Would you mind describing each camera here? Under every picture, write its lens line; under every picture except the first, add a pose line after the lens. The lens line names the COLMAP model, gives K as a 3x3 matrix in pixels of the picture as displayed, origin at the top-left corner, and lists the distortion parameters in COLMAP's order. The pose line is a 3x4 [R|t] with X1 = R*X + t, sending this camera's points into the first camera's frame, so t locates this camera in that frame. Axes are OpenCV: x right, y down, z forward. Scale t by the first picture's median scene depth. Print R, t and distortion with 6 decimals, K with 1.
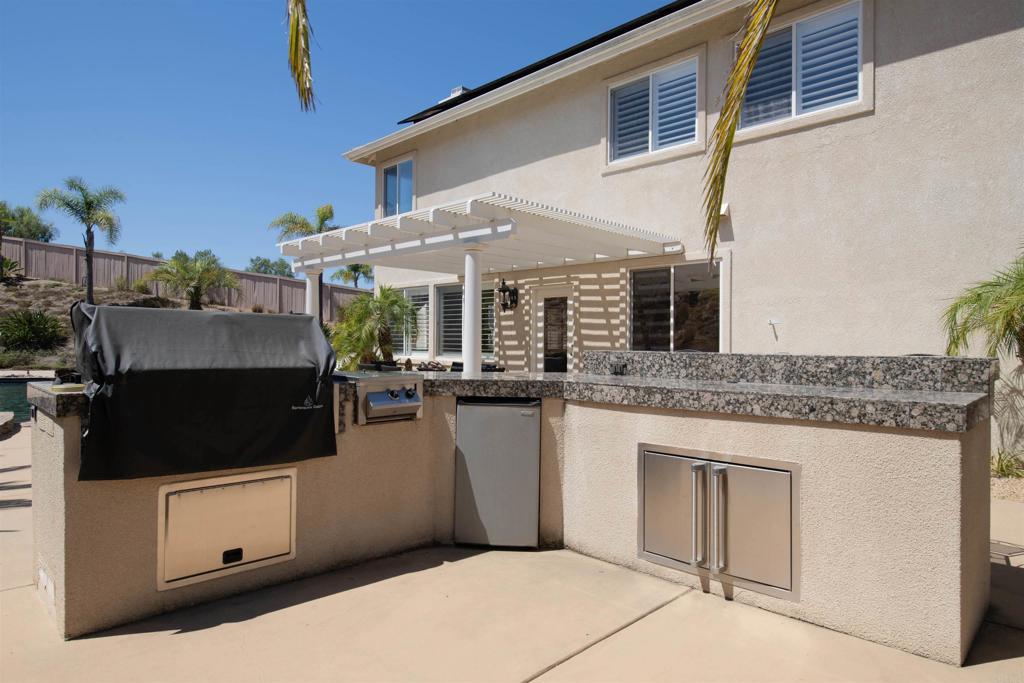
lens RADIAL K [[632.4, 0, 513.4], [0, 632.4, 342.7], [0, 0, 1]] dist [-0.005250, -0.003085]
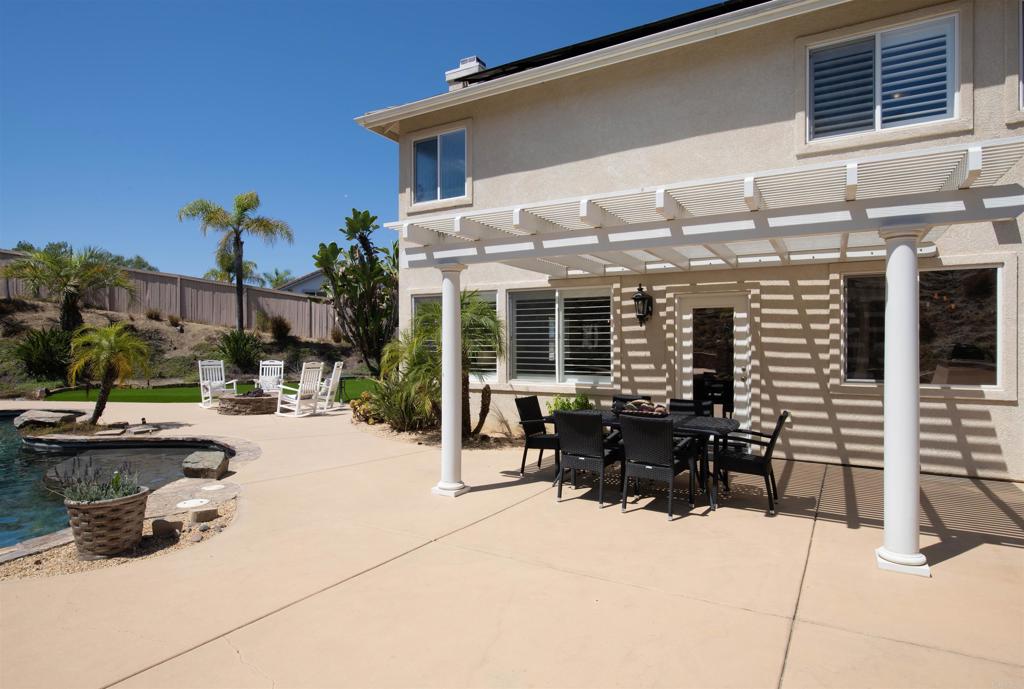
lens RADIAL K [[554.6, 0, 509.1], [0, 554.6, 342.5], [0, 0, 1]] dist [-0.004213, -0.001130]
pose [[0.961562, 0.015977, 0.274121, -0.353428], [-0.008612, 0.999569, -0.028050, -0.008745], [-0.274451, 0.024611, 0.961286, 0.395319]]
